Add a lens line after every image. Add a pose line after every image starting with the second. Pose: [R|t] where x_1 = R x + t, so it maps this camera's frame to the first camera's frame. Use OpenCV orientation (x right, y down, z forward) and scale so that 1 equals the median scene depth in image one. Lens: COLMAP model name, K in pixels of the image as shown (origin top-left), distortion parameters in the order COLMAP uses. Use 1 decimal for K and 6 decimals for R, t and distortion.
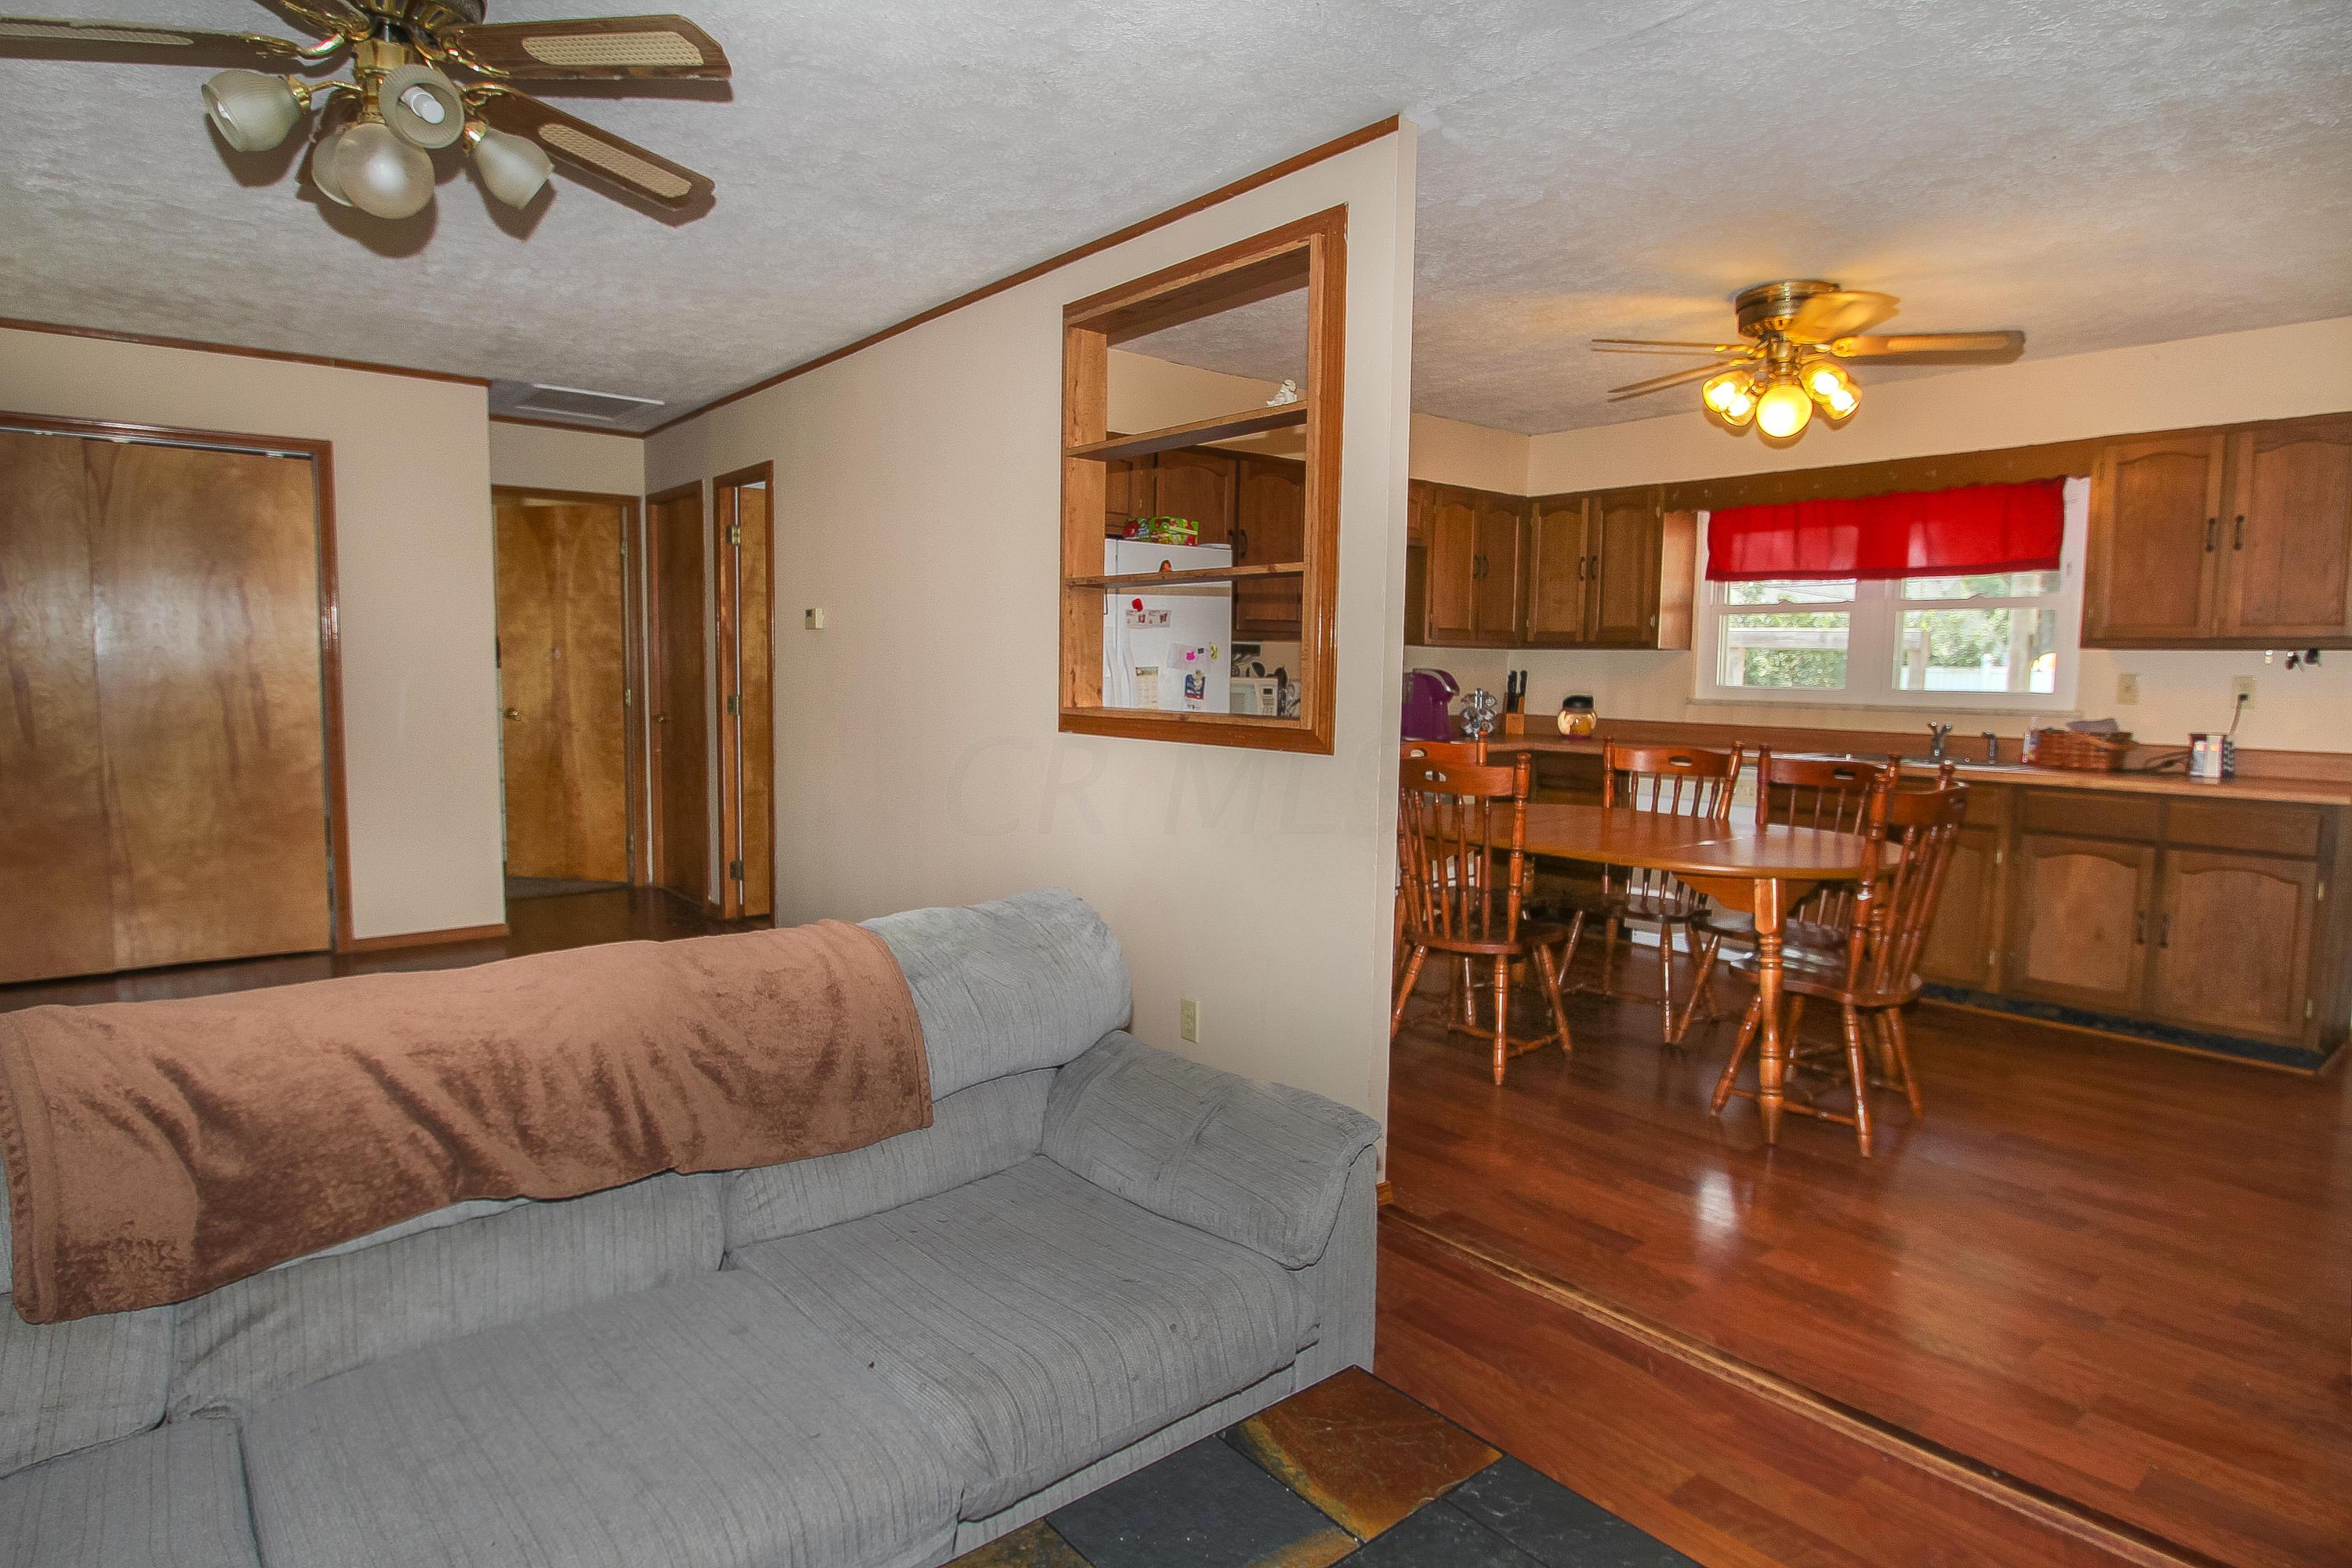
lens RADIAL K [[1282.4, 0, 1176.0], [0, 1282.4, 784.0], [0, 0, 1]] dist [-0.000039, -0.030791]
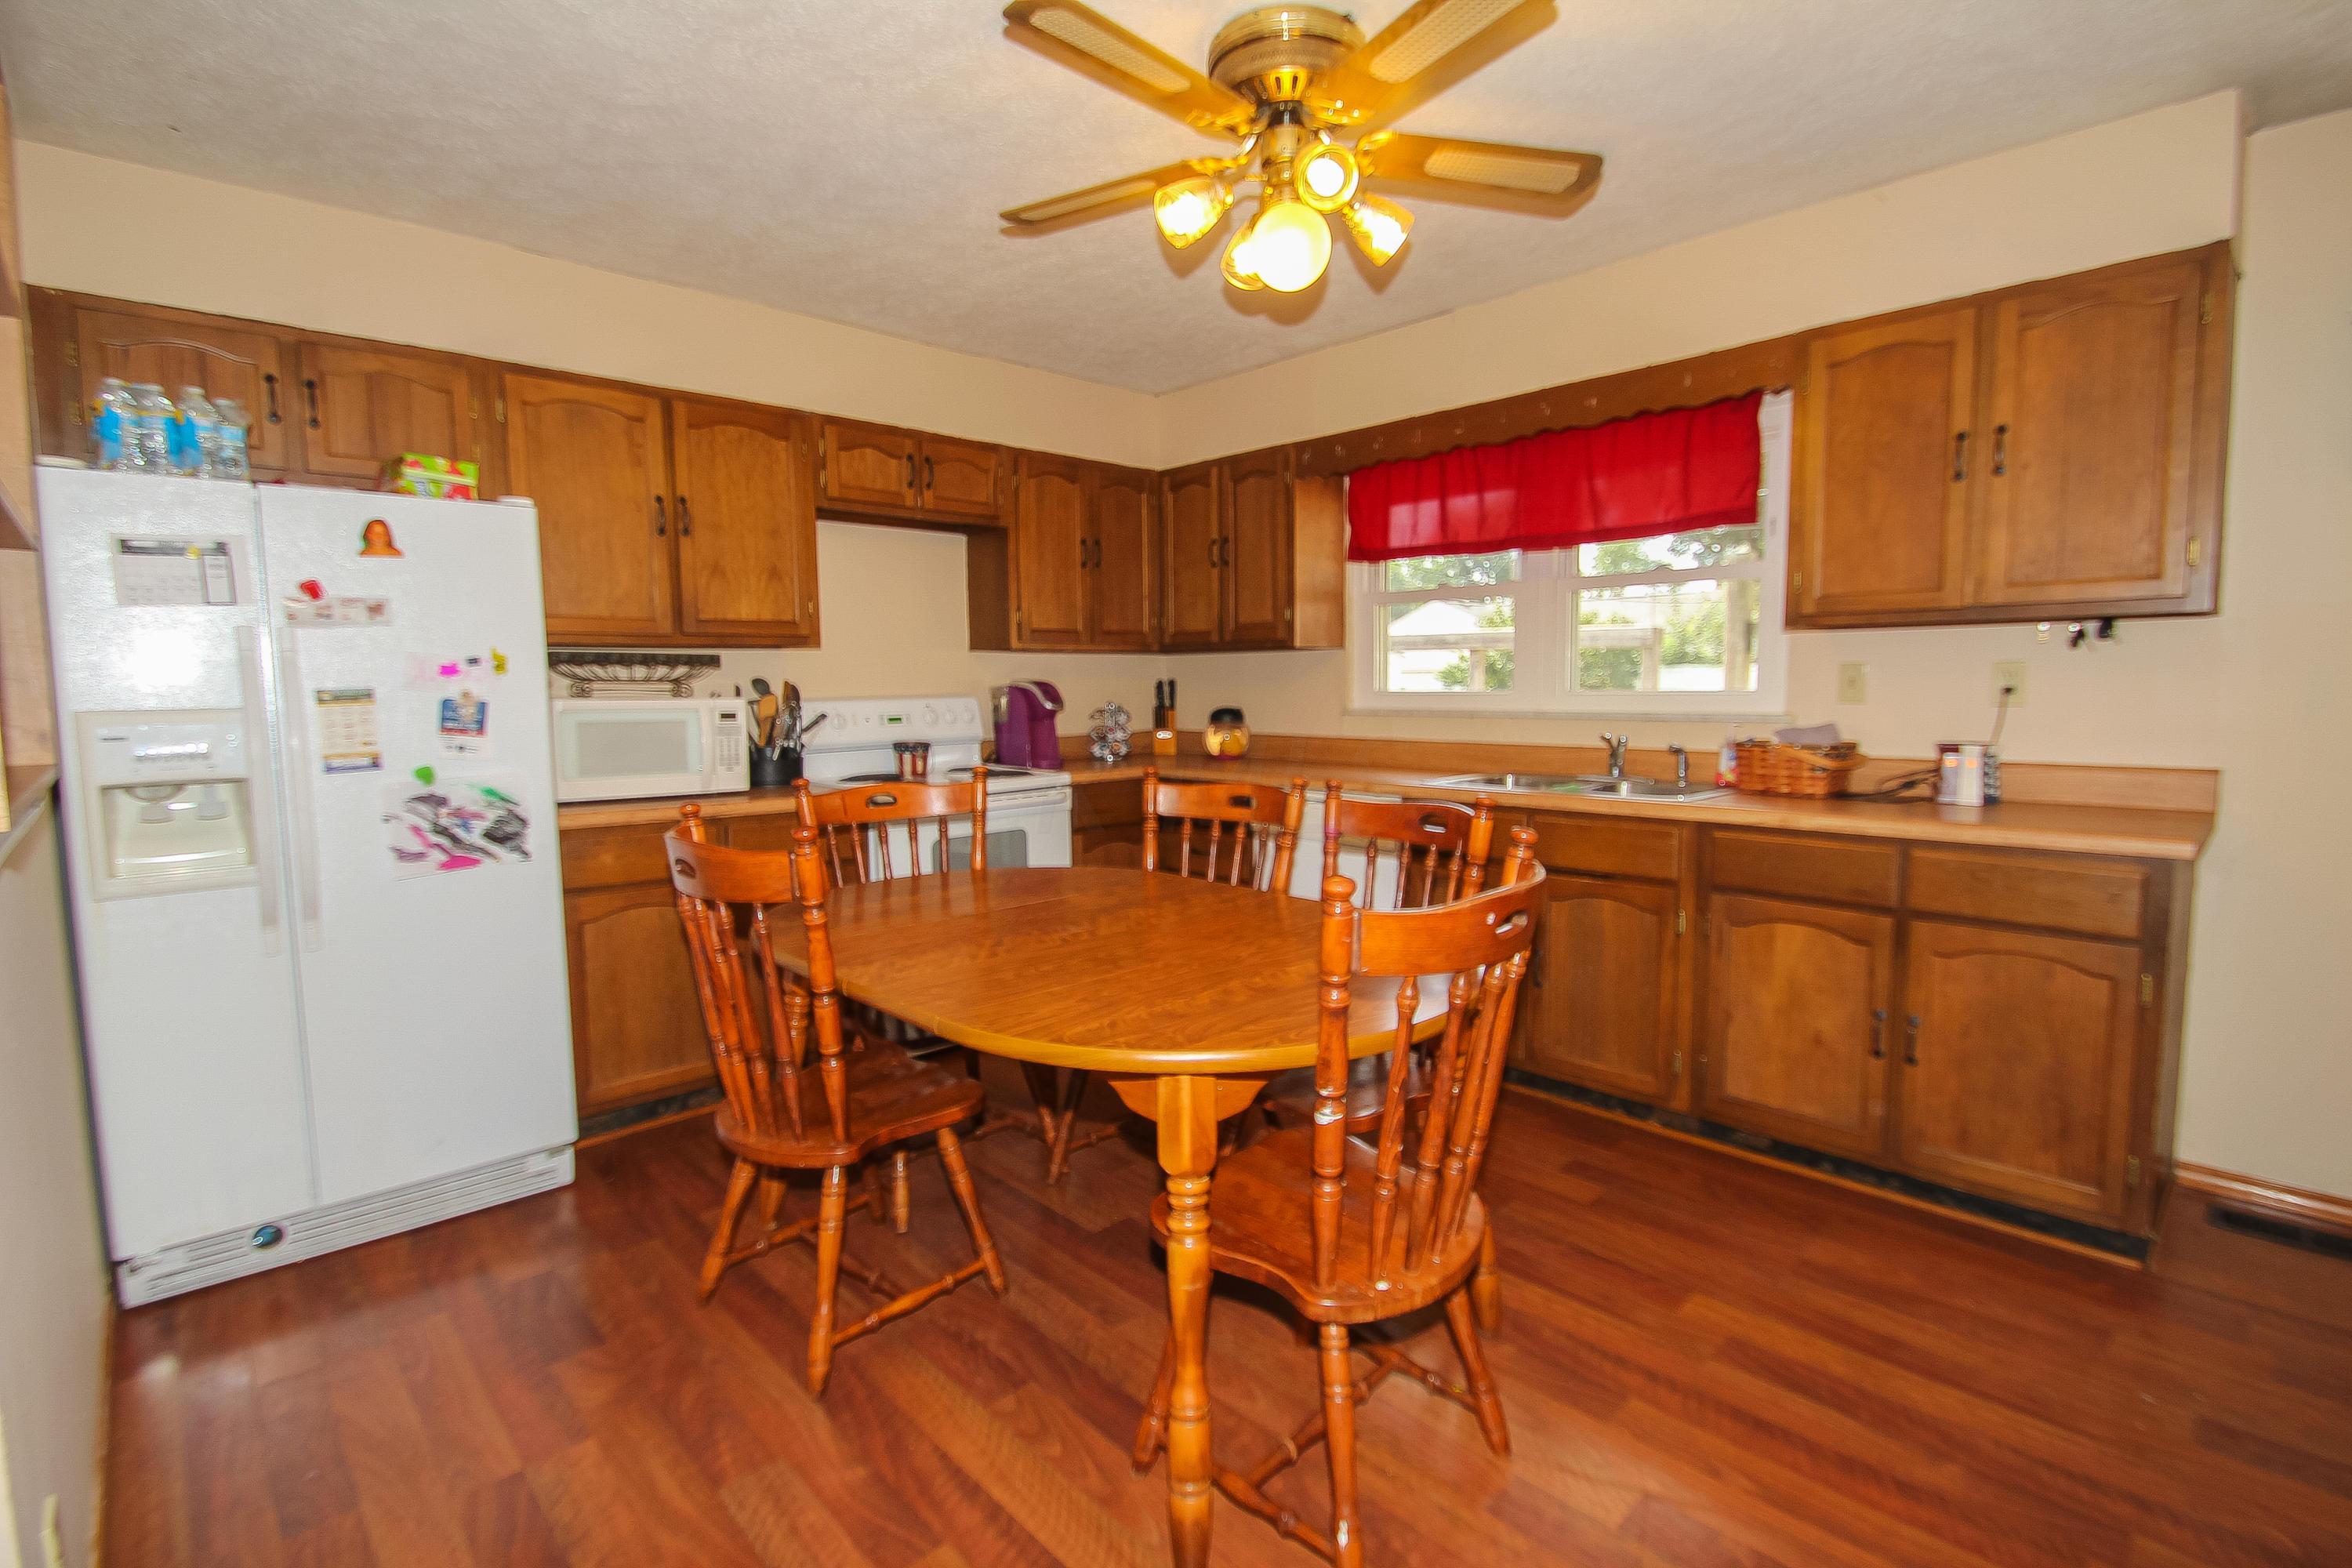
lens RADIAL K [[1094.6, 0, 1176.0], [0, 1094.6, 784.0], [0, 0, 1]] dist [-0.001181, -0.022739]
pose [[0.996584, -0.031610, 0.076300, 0.319823], [0.031539, 0.999500, 0.002135, -0.030998], [-0.076329, 0.000278, 0.997083, 0.413144]]
